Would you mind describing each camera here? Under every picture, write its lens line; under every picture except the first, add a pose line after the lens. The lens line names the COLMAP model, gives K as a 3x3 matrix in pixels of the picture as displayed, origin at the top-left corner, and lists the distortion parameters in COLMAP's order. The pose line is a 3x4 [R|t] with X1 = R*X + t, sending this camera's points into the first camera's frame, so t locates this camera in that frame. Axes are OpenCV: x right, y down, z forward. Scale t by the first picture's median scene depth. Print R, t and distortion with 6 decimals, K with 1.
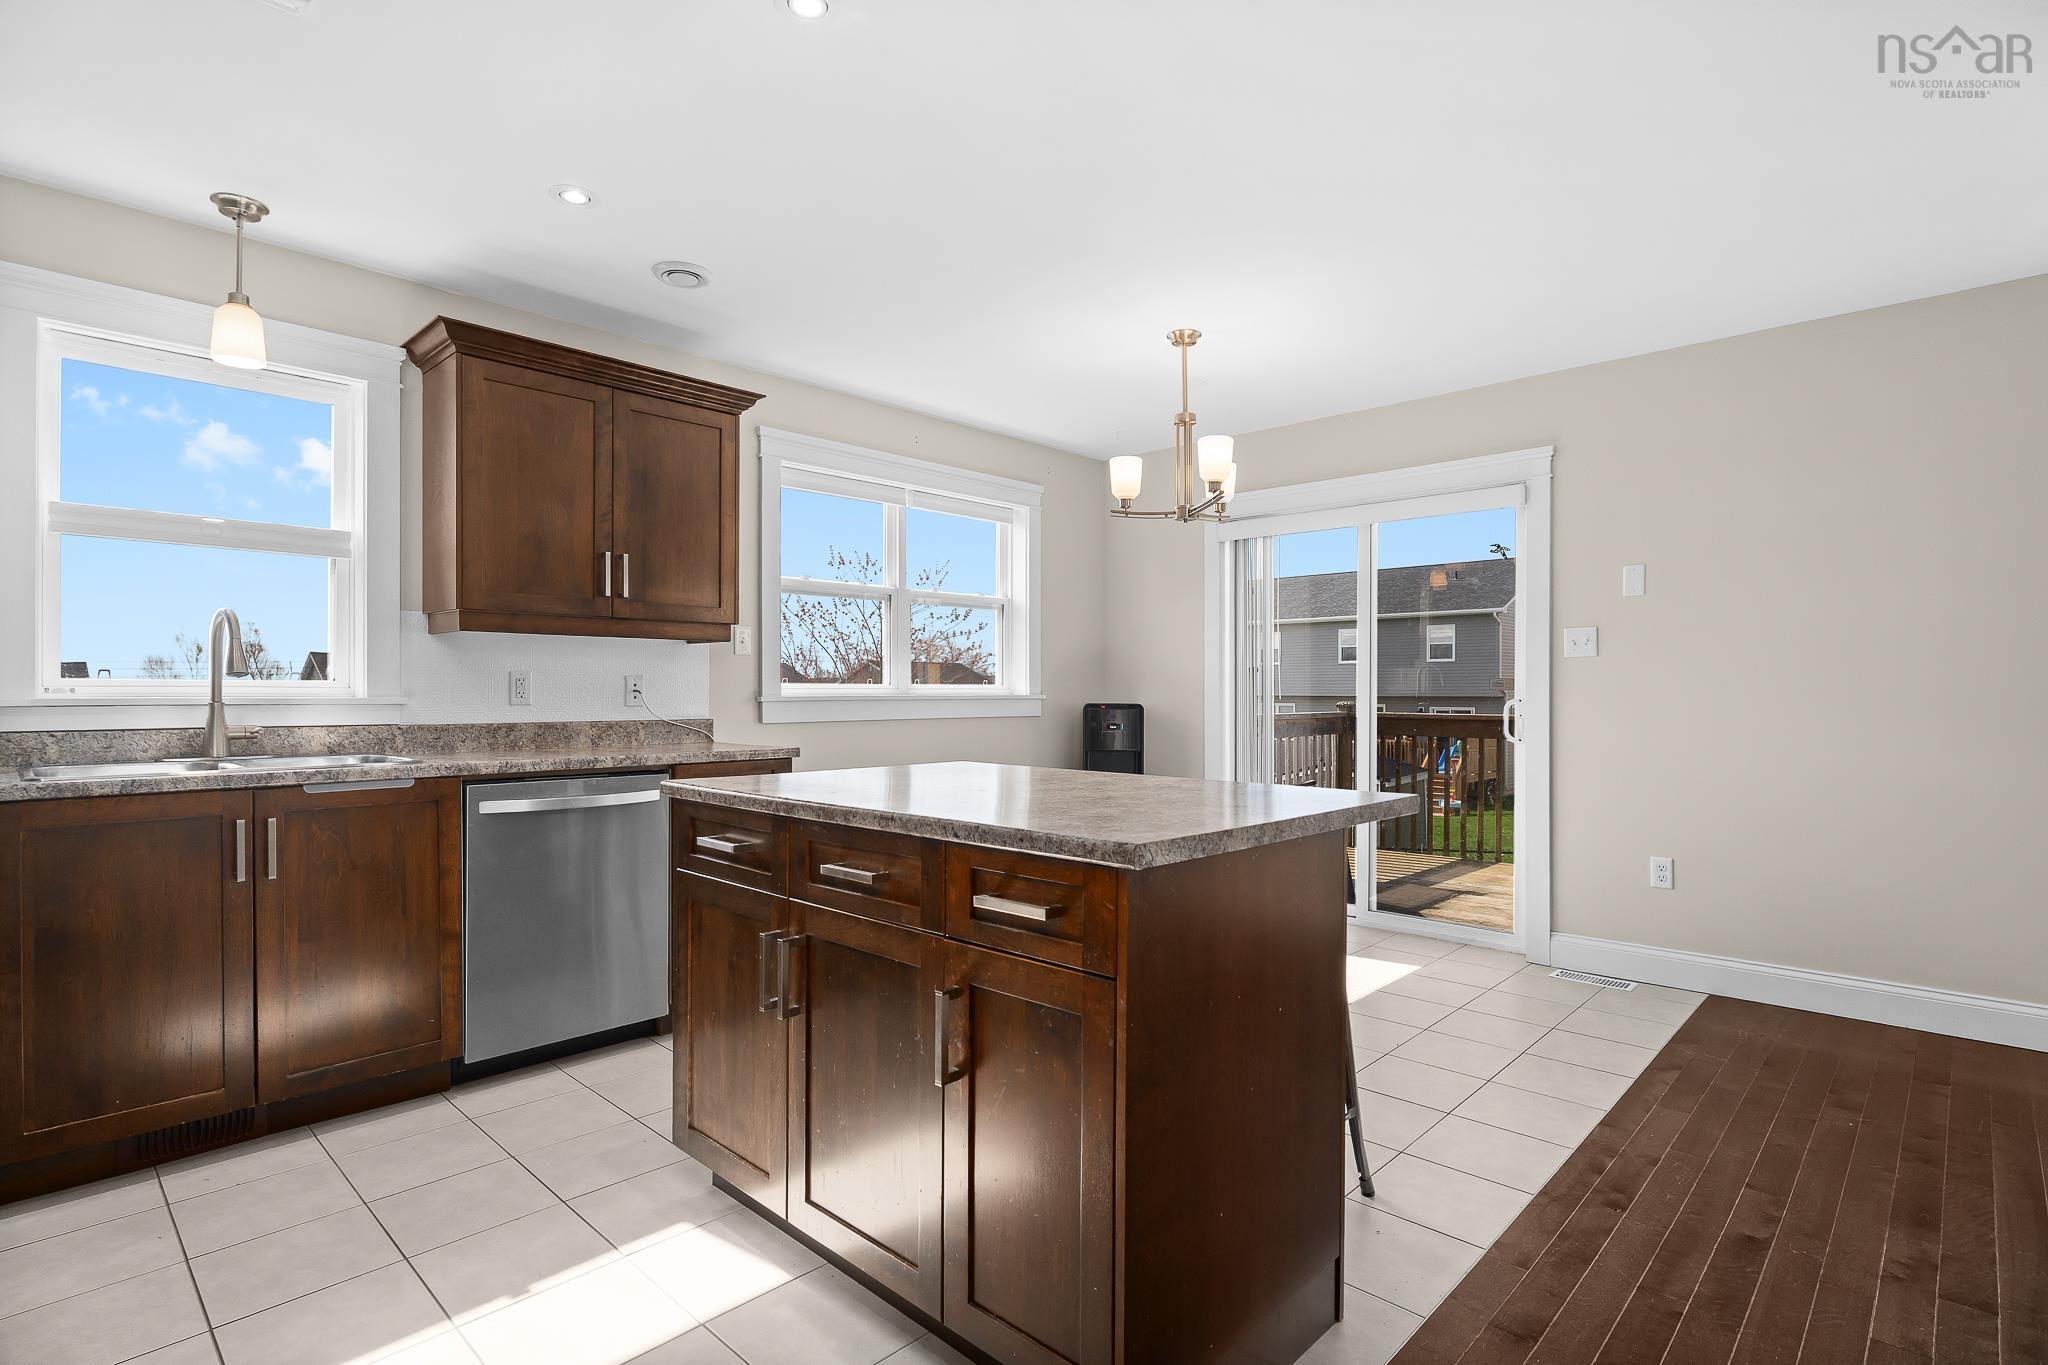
lens RADIAL K [[1000.7, 0, 1022.9], [0, 1000.7, 693.4], [0, 0, 1]] dist [-0.004961, -0.000942]
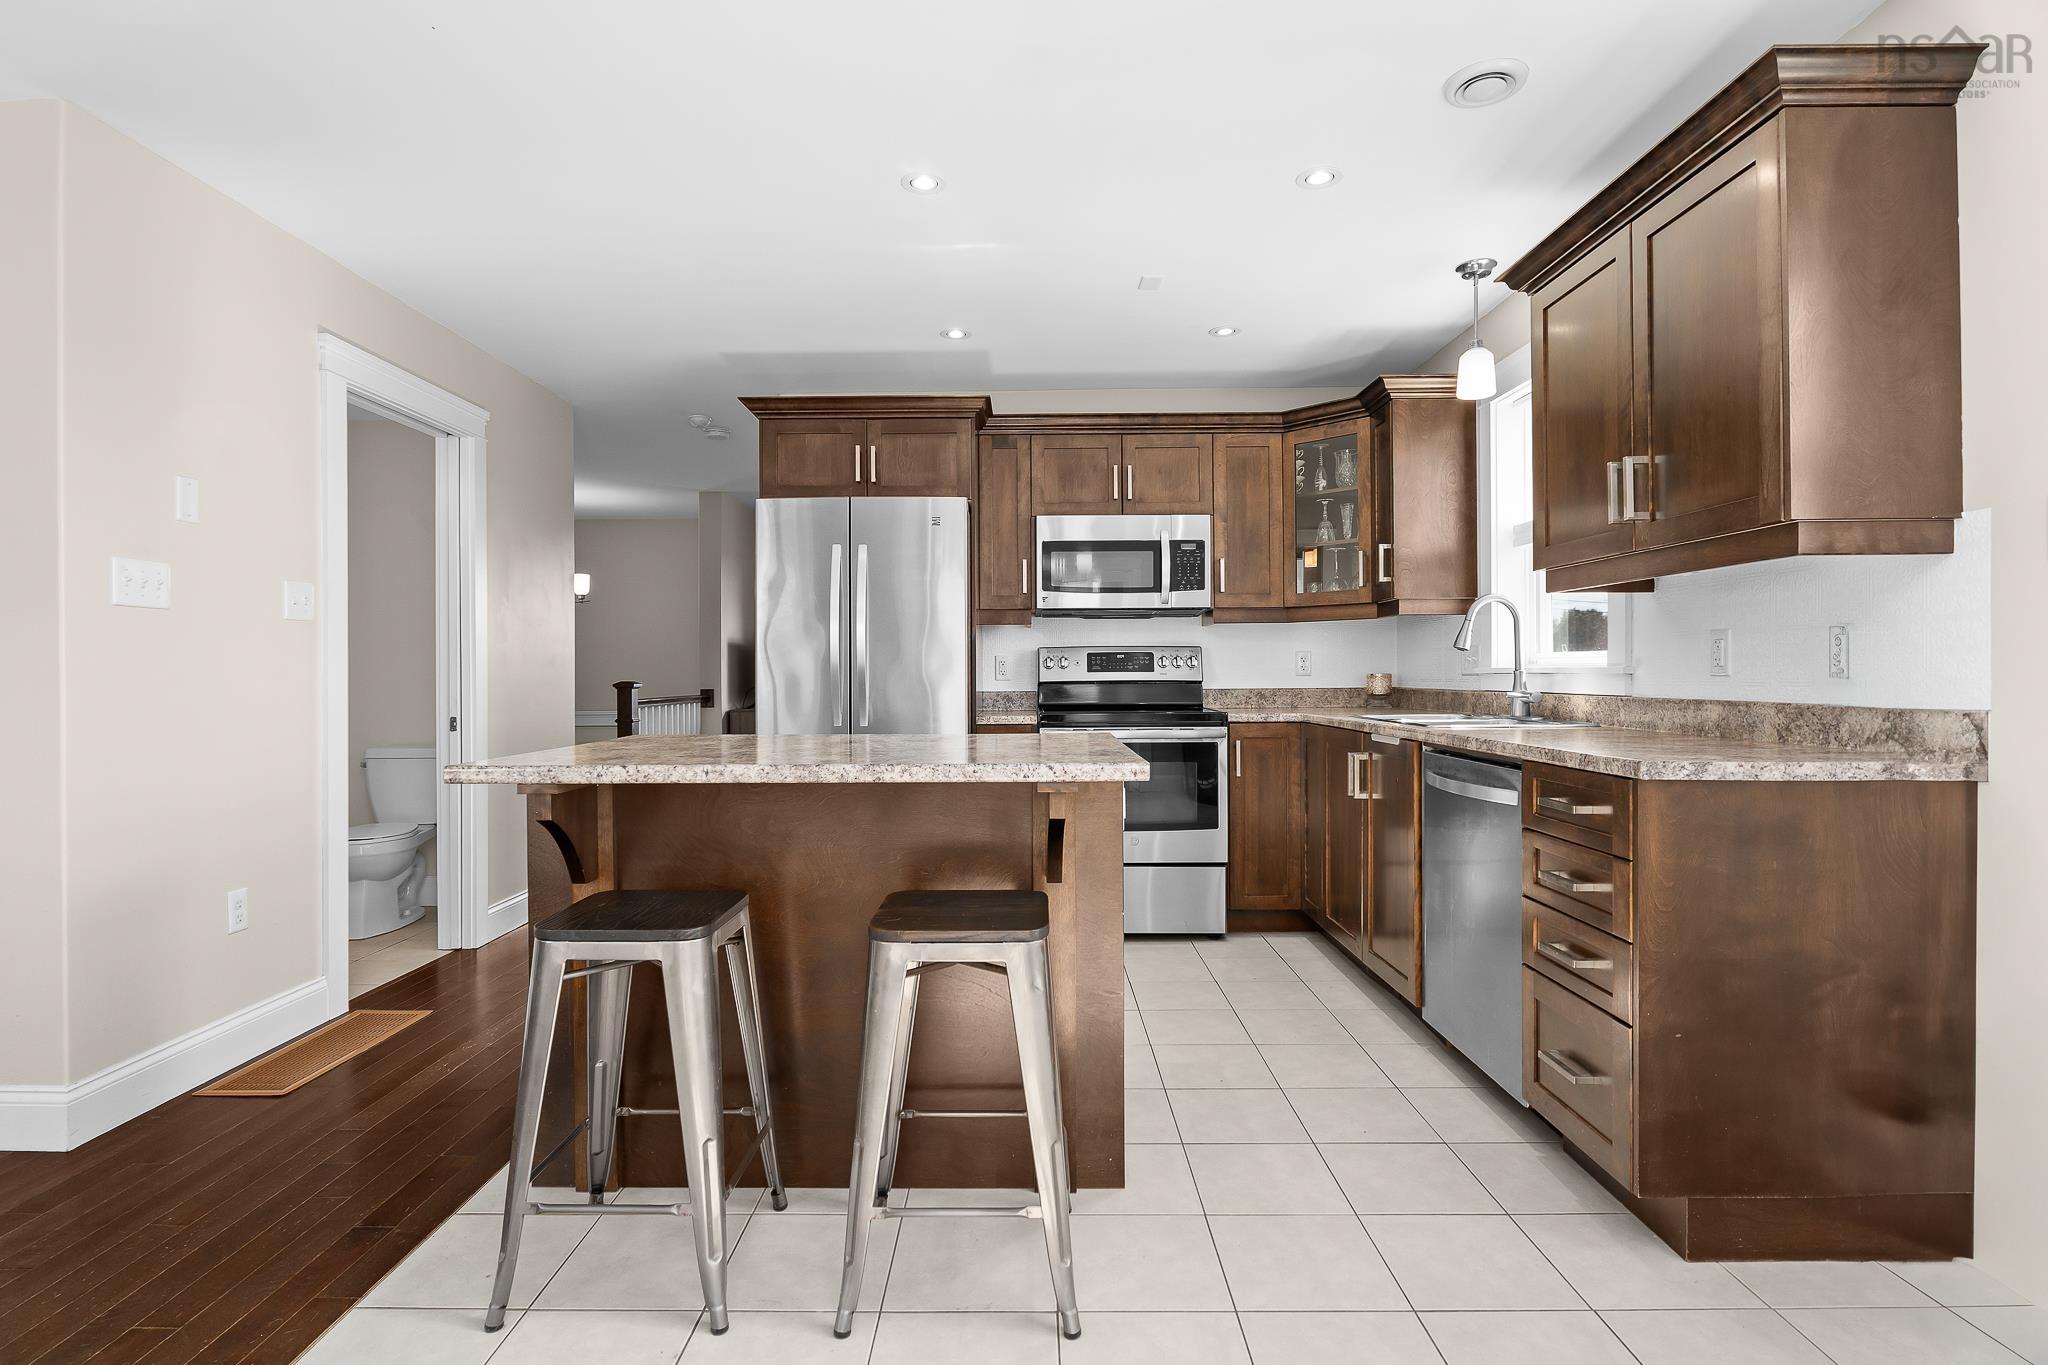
lens RADIAL K [[1006.2, 0, 1021.5], [0, 1006.2, 672.9], [0, 0, 1]] dist [-0.011526, -0.000414]
pose [[-0.727538, 0.001415, -0.686066, 0.432046], [0.002563, 0.999997, -0.000655, 0.010140], [0.686063, -0.002235, -0.727539, 1.381989]]
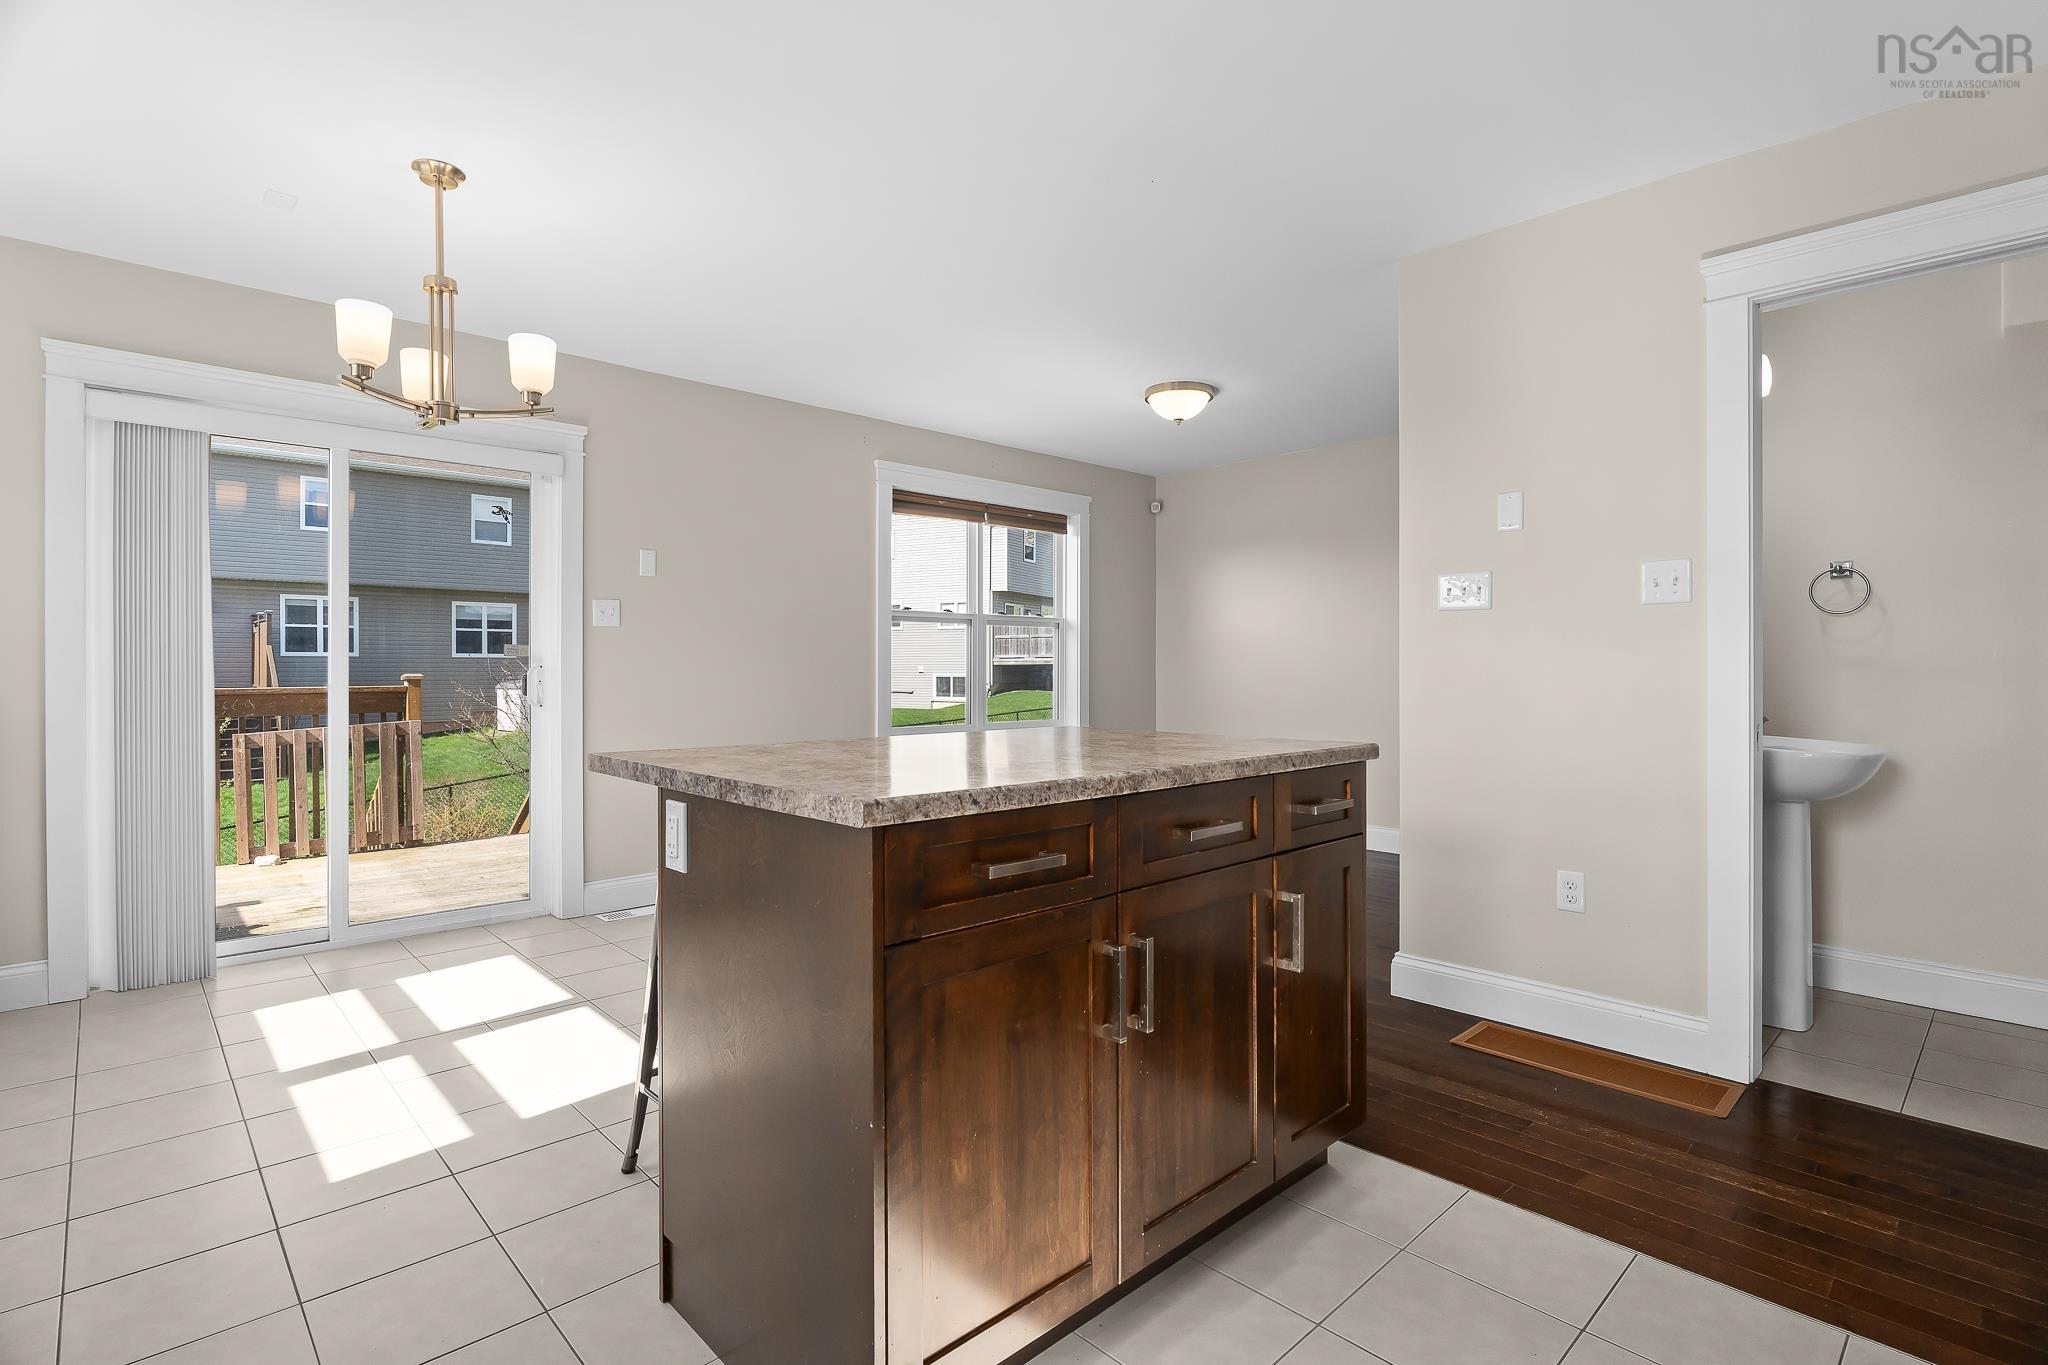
lens RADIAL K [[966.7, 0, 1021.7], [0, 966.7, 667.8], [0, 0, 1]] dist [-0.010071, -0.000994]
pose [[0.049999, -0.000276, 0.998749, -0.662328], [0.001243, 0.999999, 0.000214, 0.012080], [-0.998748, 0.001230, 0.050000, 0.667179]]
